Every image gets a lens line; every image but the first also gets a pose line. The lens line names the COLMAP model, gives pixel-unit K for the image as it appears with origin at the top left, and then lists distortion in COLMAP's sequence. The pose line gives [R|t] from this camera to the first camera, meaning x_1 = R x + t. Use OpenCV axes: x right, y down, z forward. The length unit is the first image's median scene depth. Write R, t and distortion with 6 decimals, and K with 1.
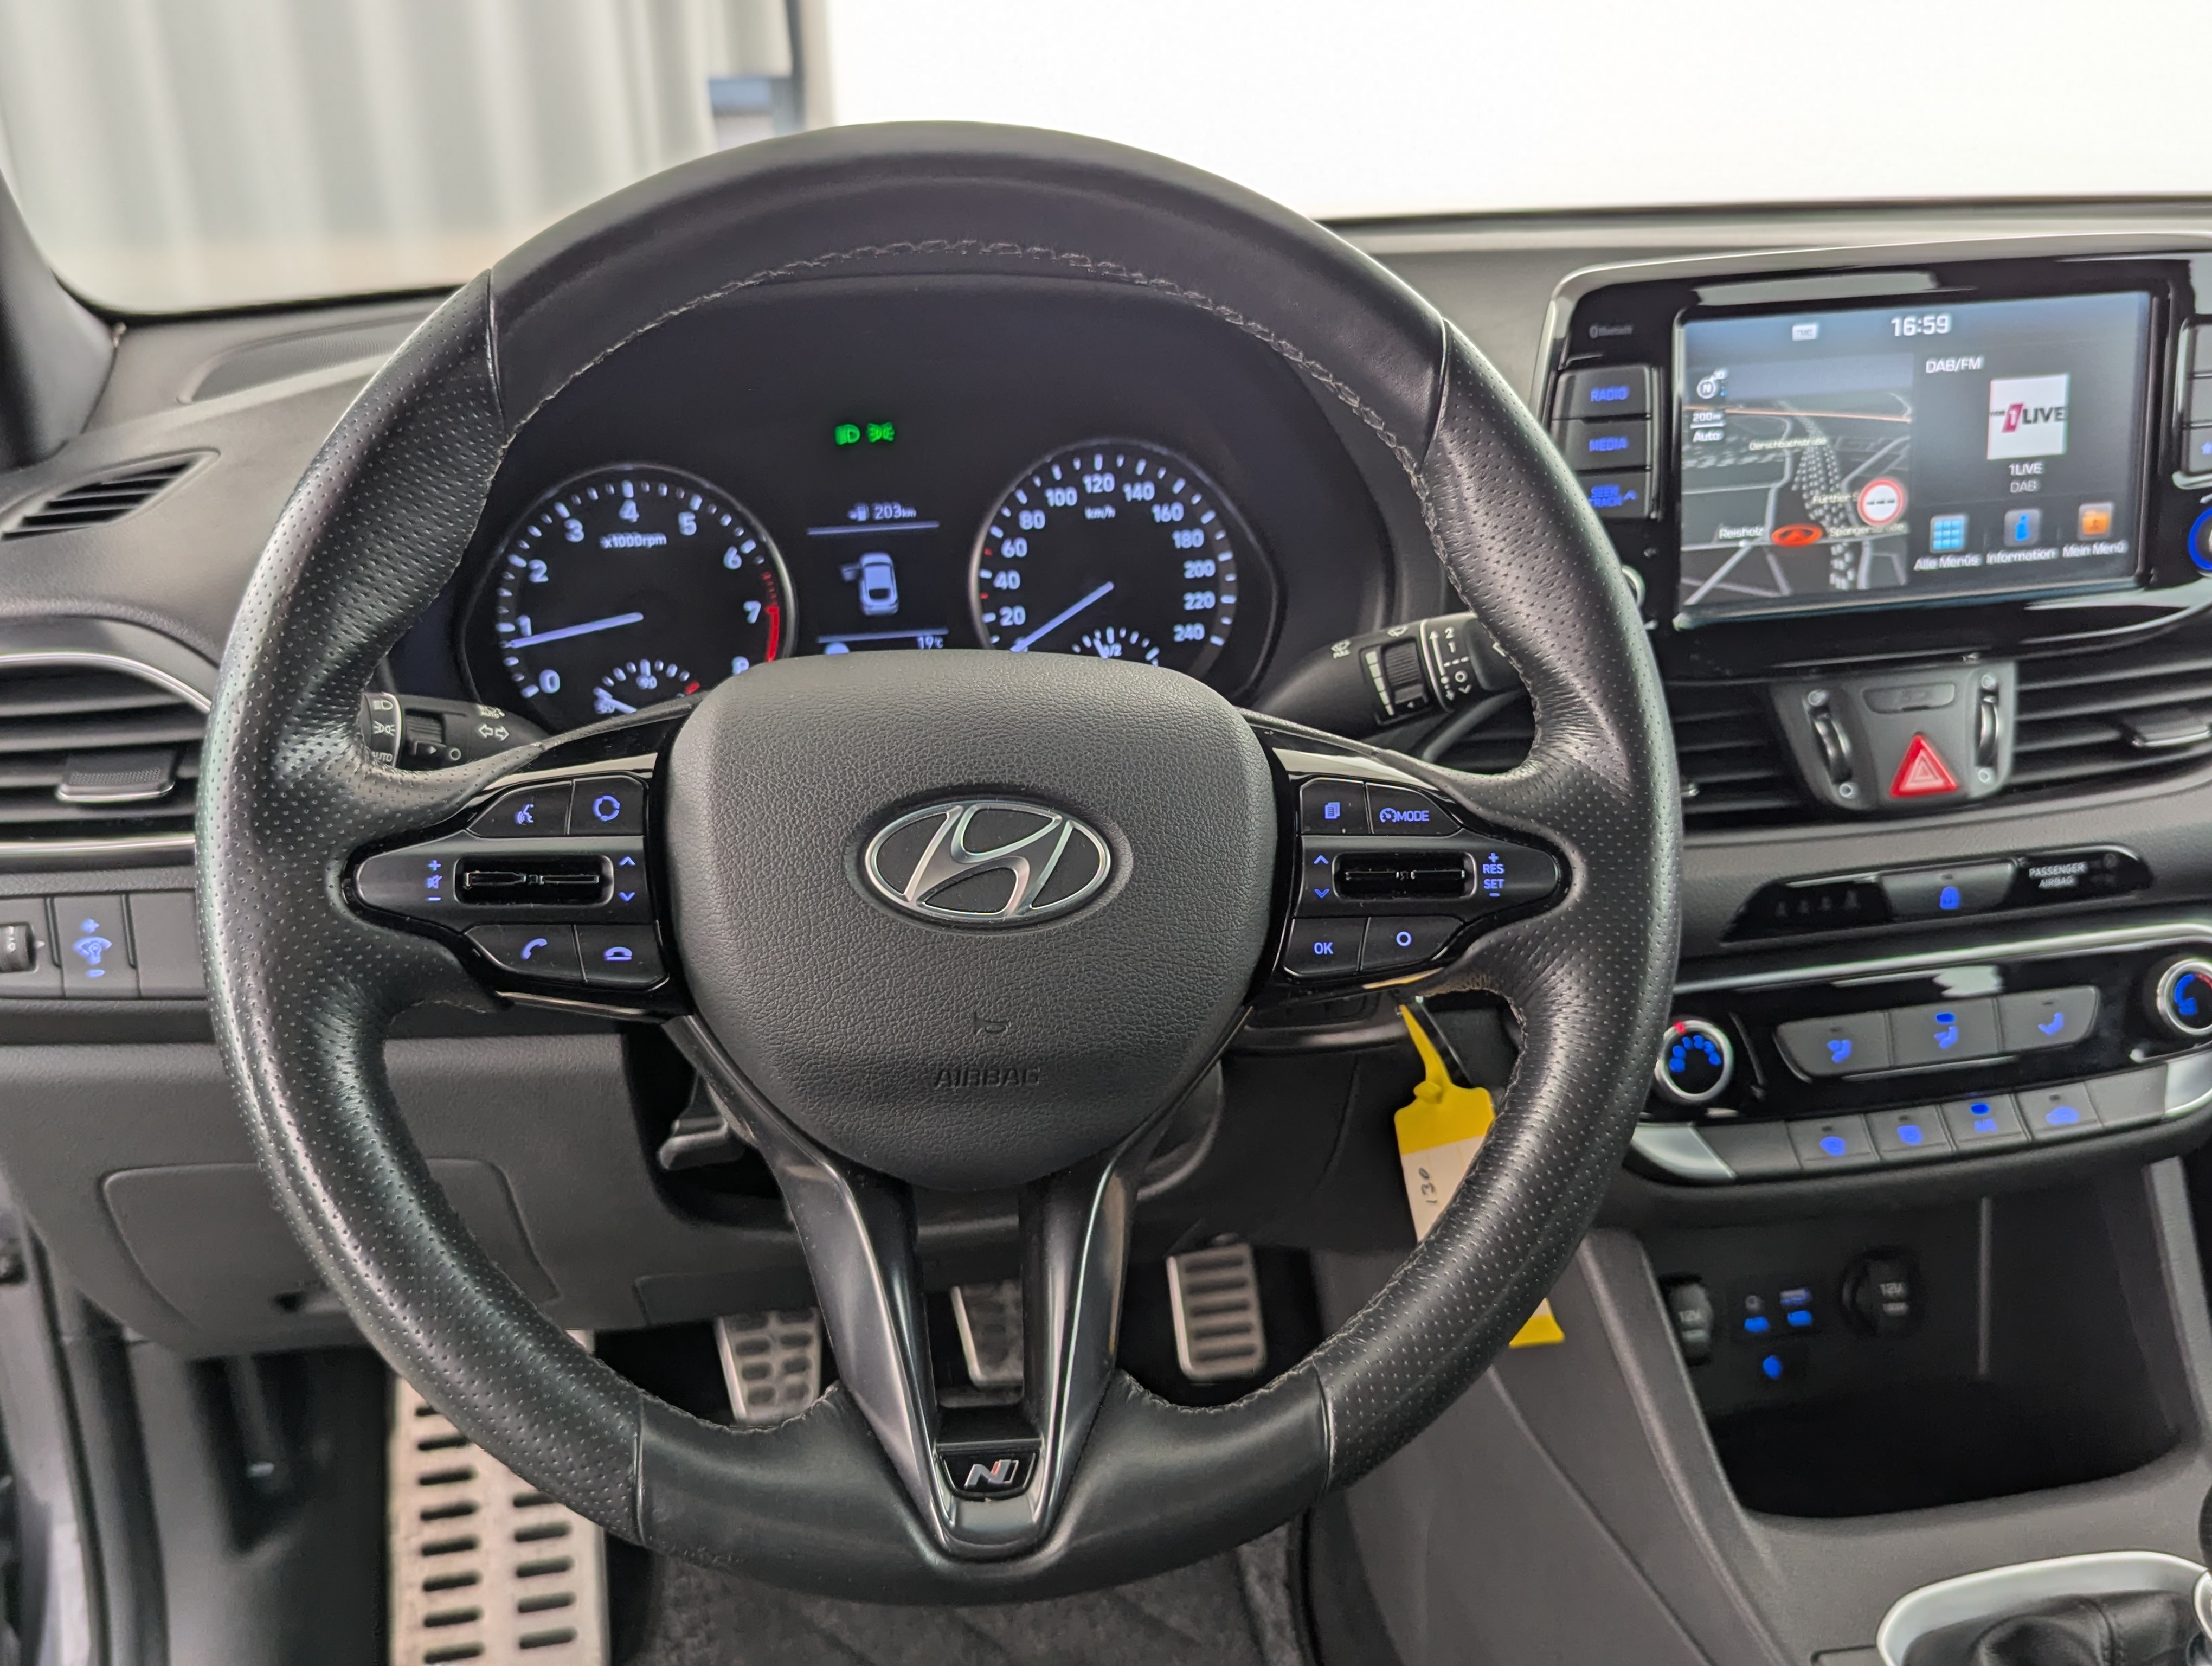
lens RADIAL K [[1978.2, 0, 1106.0], [0, 1978.2, 833.0], [0, 0, 1]] dist [0.074136, -0.062472]
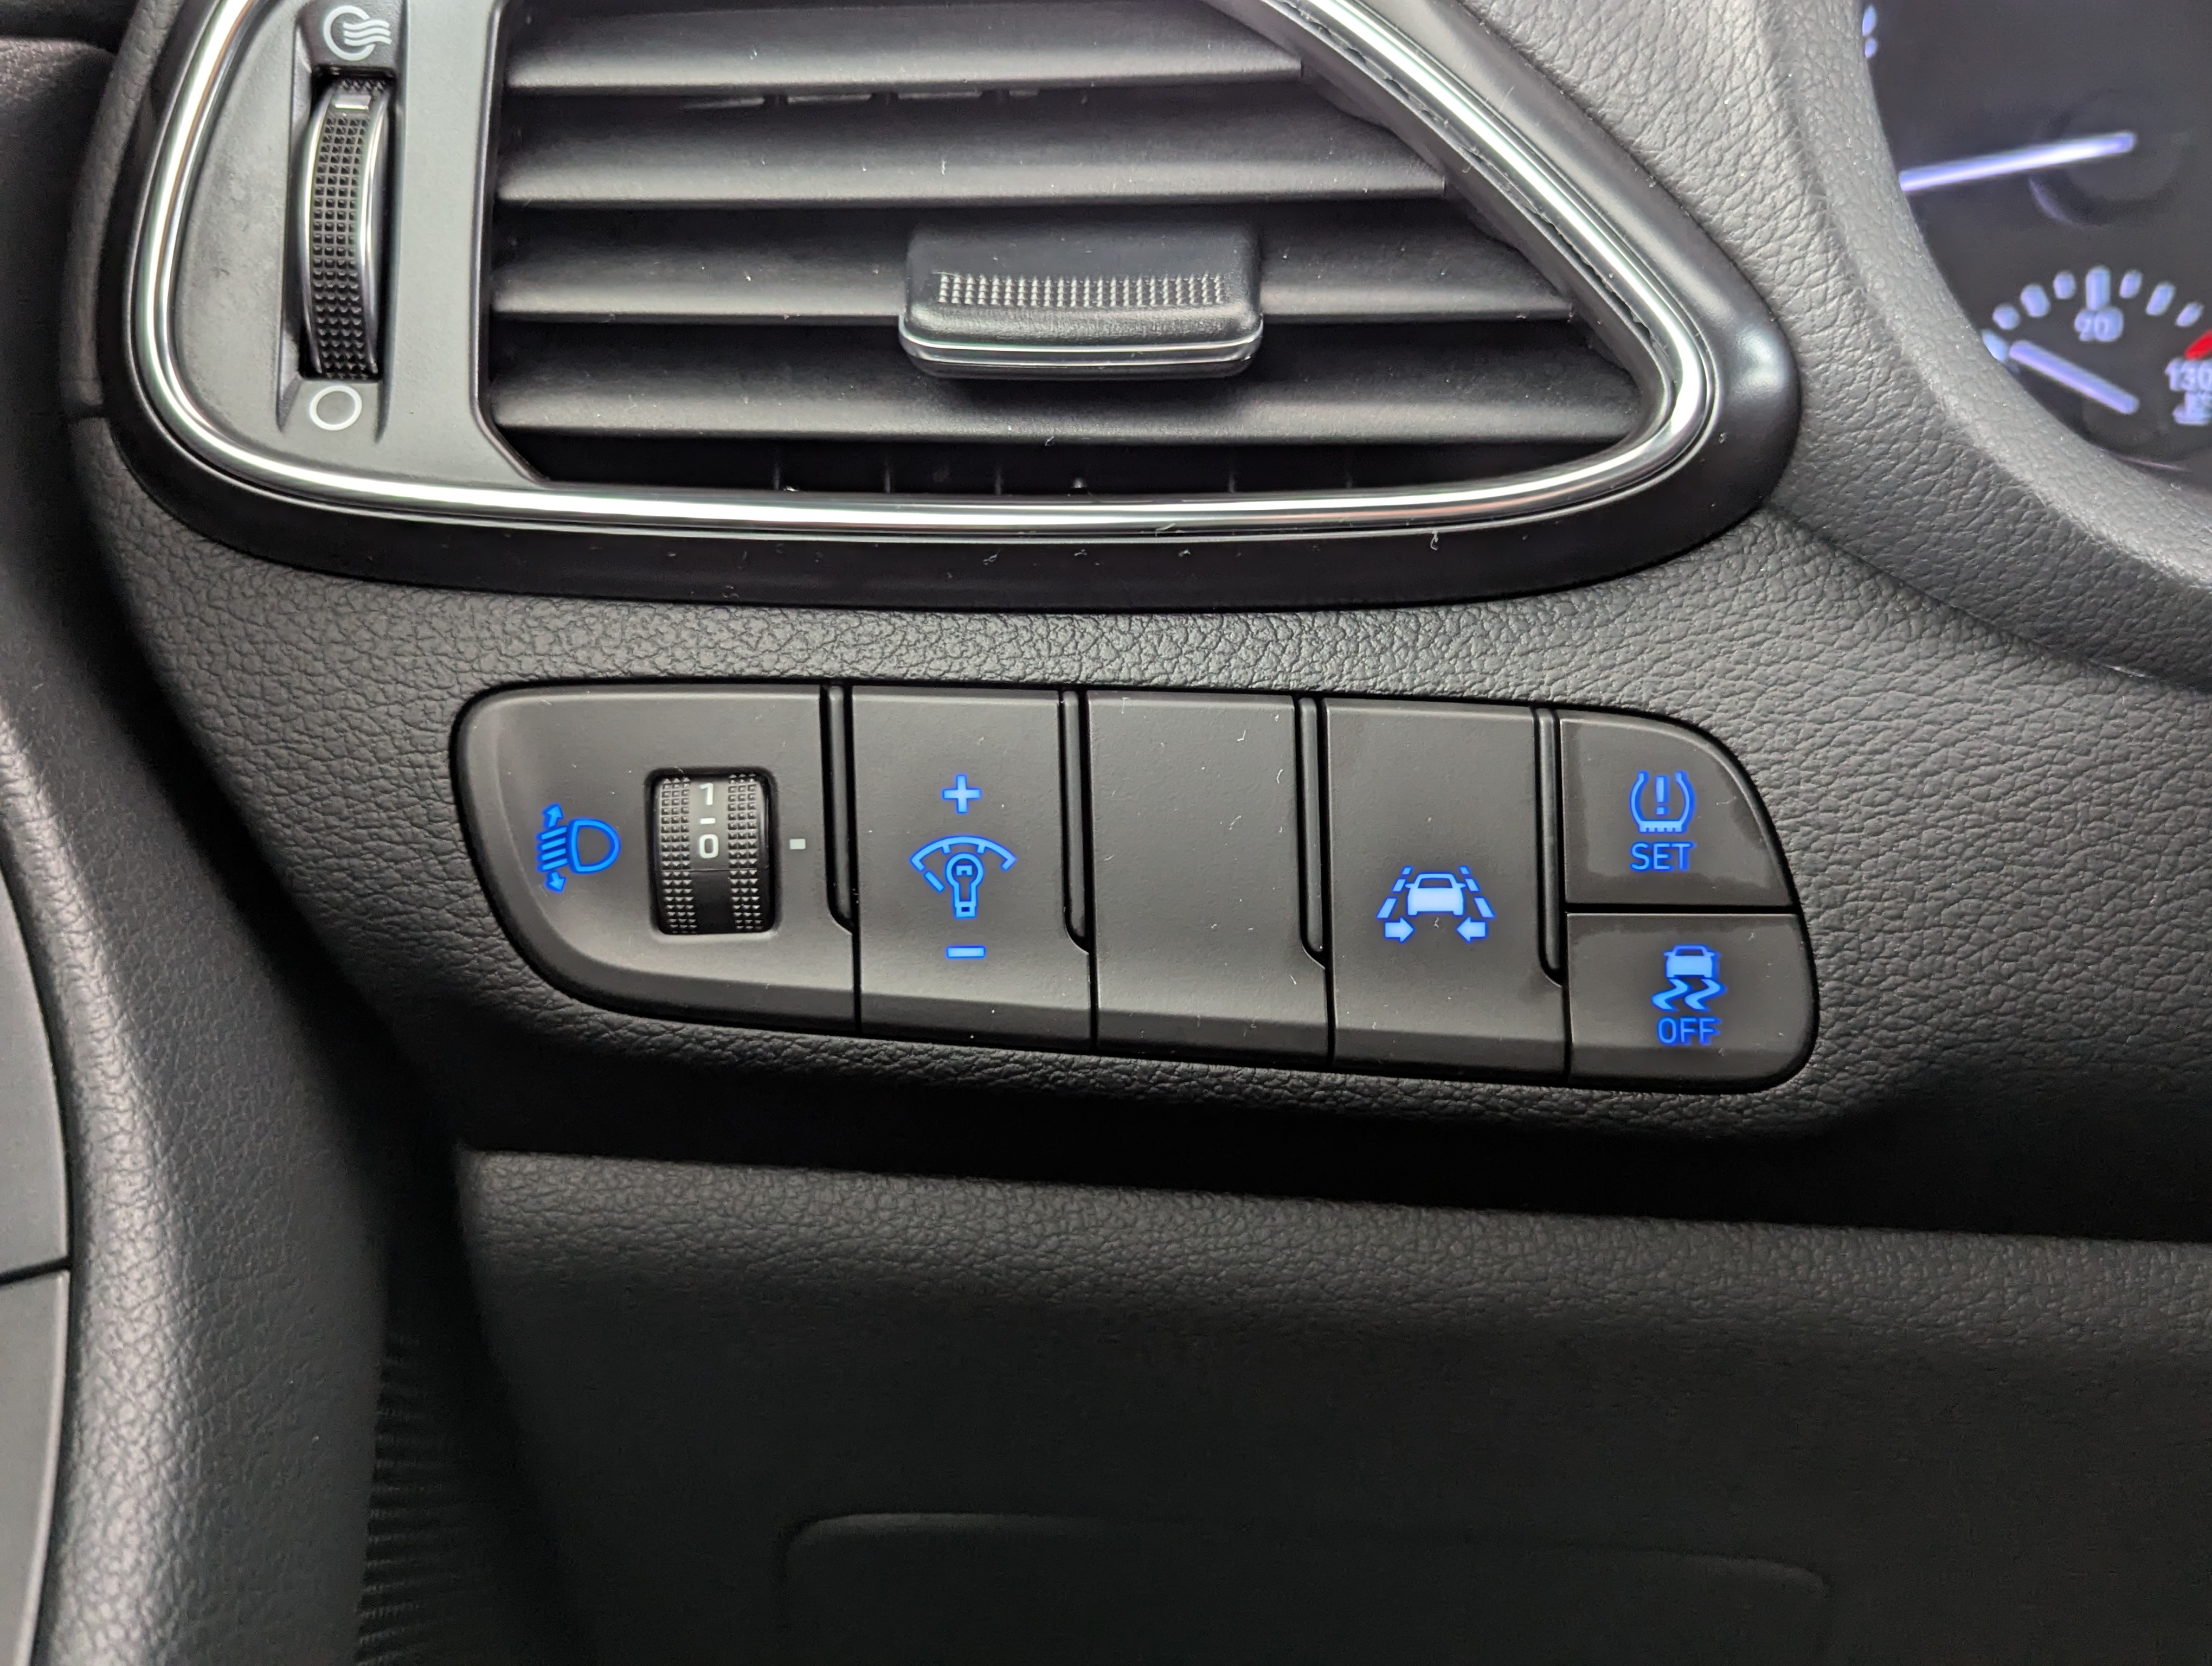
lens RADIAL K [[2078.0, 0, 1106.0], [0, 2078.0, 833.0], [0, 0, 1]] dist [0.011757, -0.016376]
pose [[0.988874, 0.051731, -0.139470, -0.374774], [-0.057928, 0.997489, -0.040747, 0.053737], [0.137012, 0.048373, 0.989388, 0.593129]]
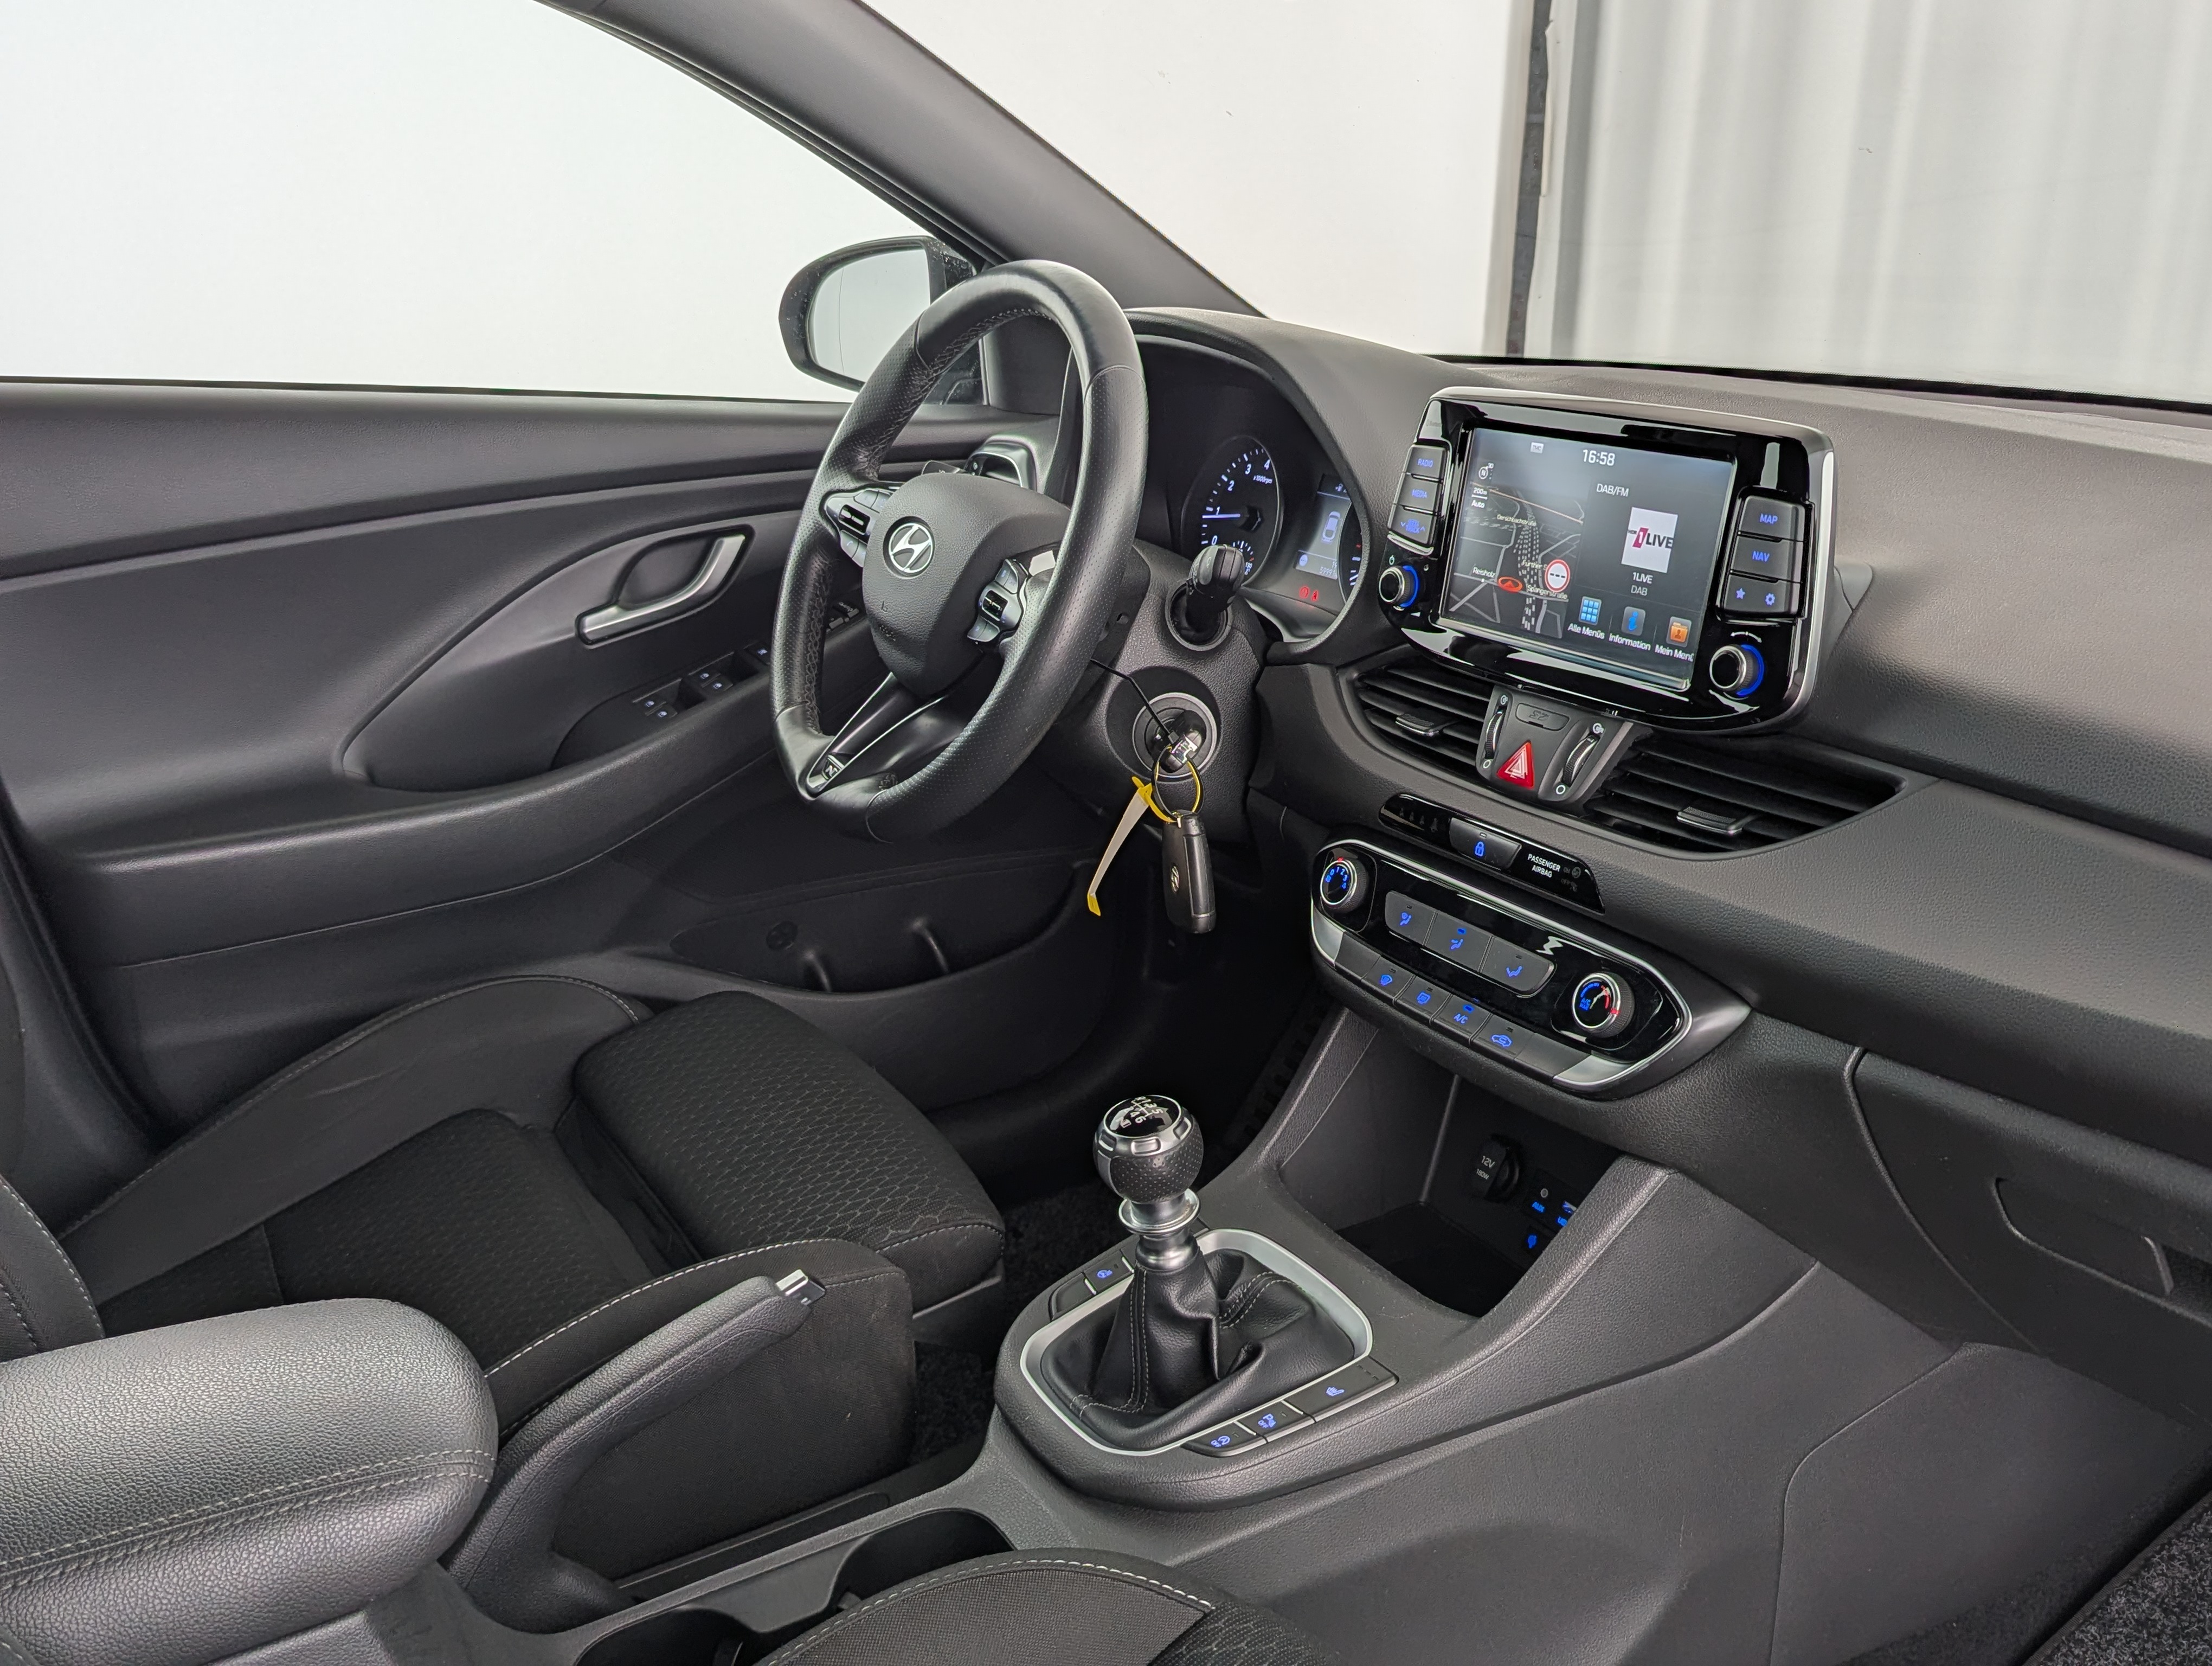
lens RADIAL K [[1980.9, 0, 1078.7], [0, 1980.9, 836.4], [0, 0, 1]] dist [0.079988, -0.068335]
pose [[0.319329, 0.315124, -0.893715, 1.561486], [-0.361484, 0.912287, 0.192512, -0.142191], [0.875990, 0.261589, 0.405232, 0.171508]]
